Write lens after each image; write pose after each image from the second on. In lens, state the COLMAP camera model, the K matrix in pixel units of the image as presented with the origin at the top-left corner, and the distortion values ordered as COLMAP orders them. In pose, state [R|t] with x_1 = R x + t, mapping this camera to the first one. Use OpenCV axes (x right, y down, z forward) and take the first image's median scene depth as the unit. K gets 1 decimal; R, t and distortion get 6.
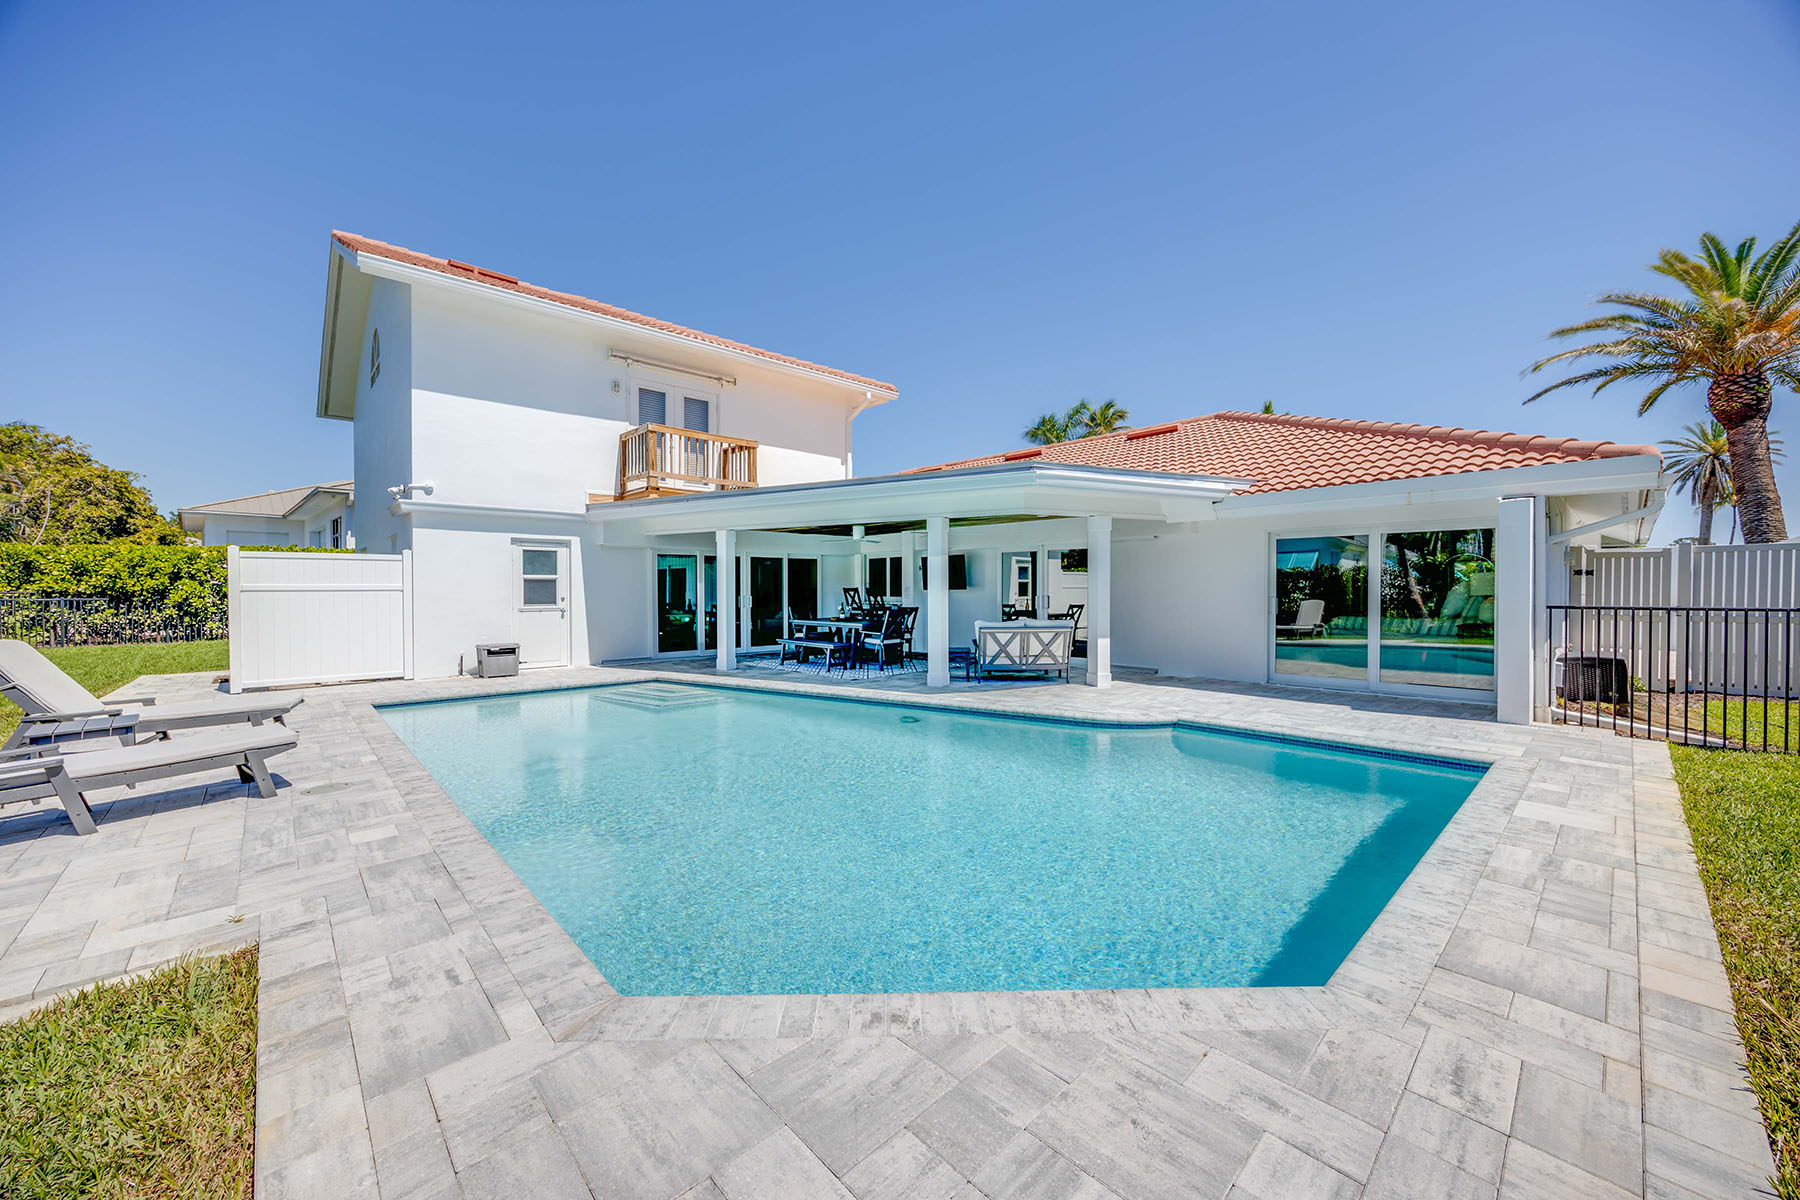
lens RADIAL K [[693.3, 0, 898.8], [0, 693.3, 594.6], [0, 0, 1]] dist [-0.003076, -0.000308]
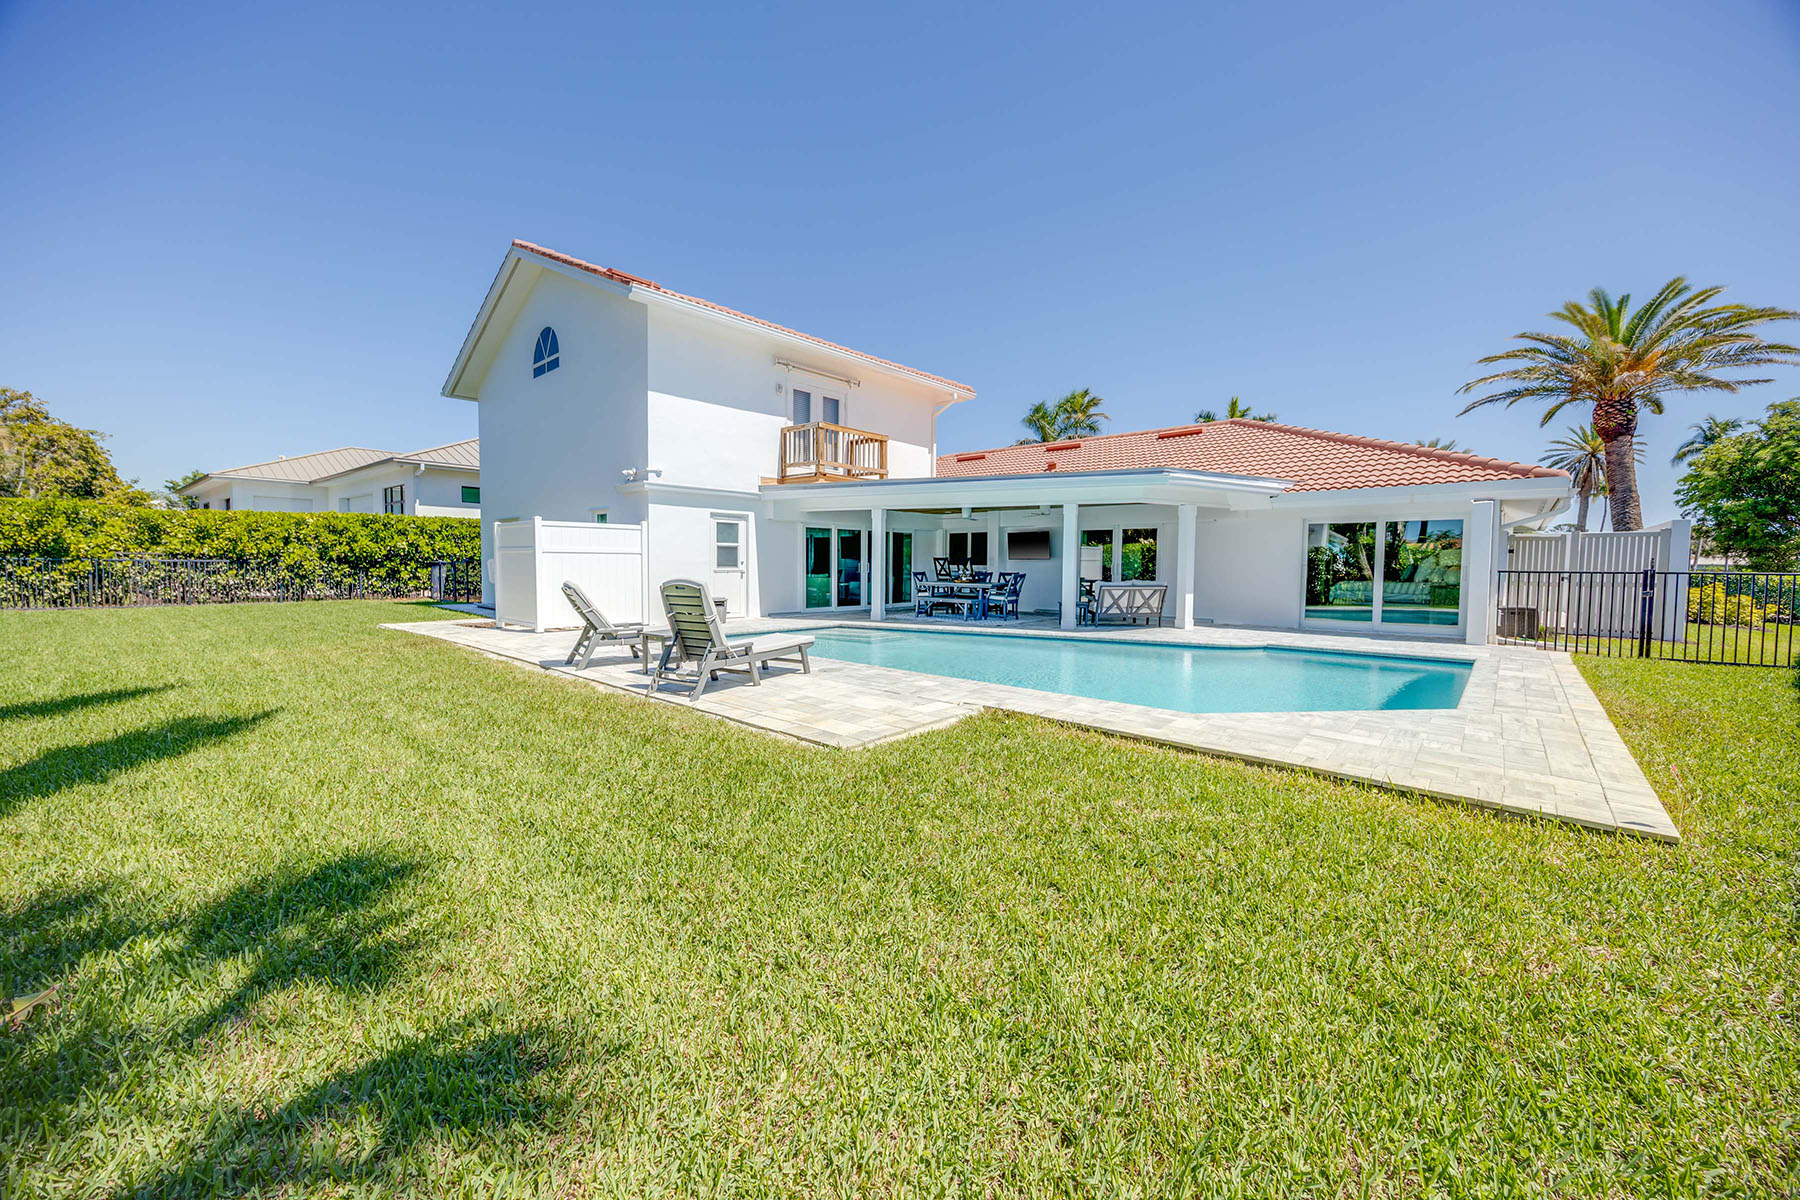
lens RADIAL K [[693.3, 0, 903.5], [0, 693.3, 595.7], [0, 0, 1]] dist [-0.003076, -0.000308]
pose [[0.995830, 0.006159, 0.091017, -0.252462], [-0.009622, 0.999244, 0.037656, 0.012502], [-0.090716, -0.038375, 0.995137, -0.202222]]
